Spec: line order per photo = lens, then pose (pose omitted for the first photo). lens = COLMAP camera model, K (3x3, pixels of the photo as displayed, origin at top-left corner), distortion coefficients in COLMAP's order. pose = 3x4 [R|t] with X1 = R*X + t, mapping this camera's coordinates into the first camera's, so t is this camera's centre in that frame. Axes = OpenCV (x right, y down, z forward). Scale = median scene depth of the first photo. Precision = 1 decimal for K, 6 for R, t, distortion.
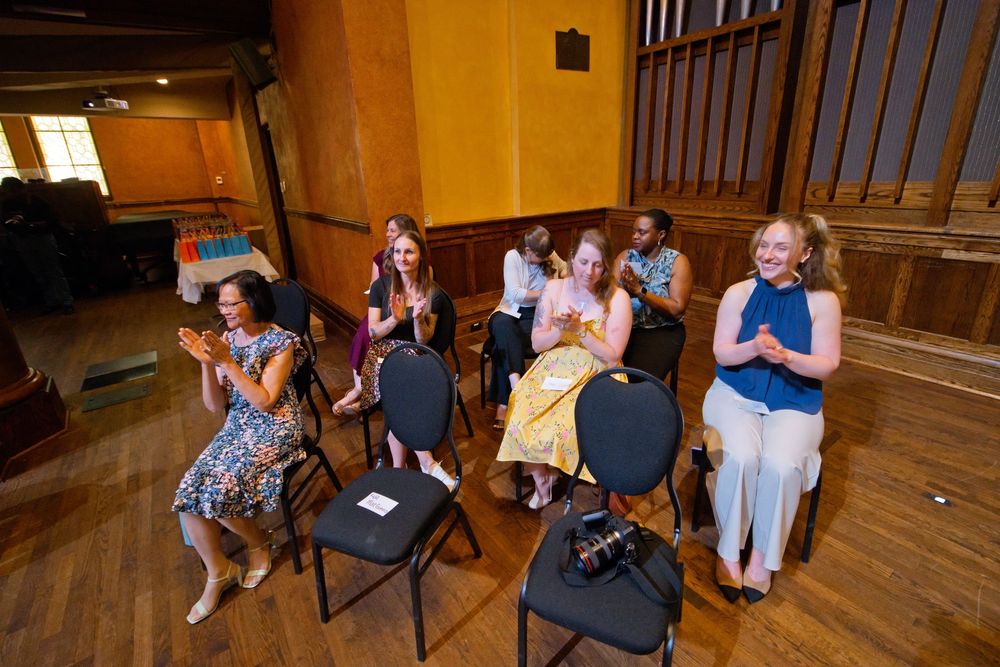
lens RADIAL K [[448.1, 0, 499.7], [0, 448.1, 320.9], [0, 0, 1]] dist [-0.002846, -0.000054]
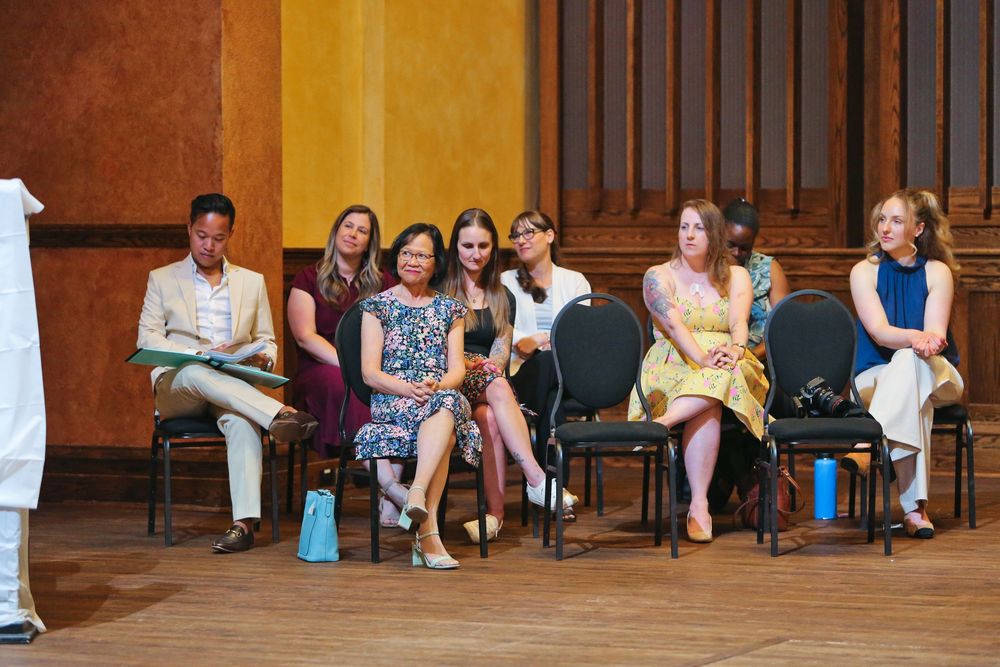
lens RADIAL K [[3639.1, 0, 500.0], [0, 3639.1, 333.5], [0, 0, 1]] dist [1.087086, -1.540032]
pose [[0.885196, 0.025271, 0.464532, -2.065859], [0.118525, 0.953323, -0.277718, 1.176561], [-0.449867, 0.300893, 0.840882, -2.828552]]
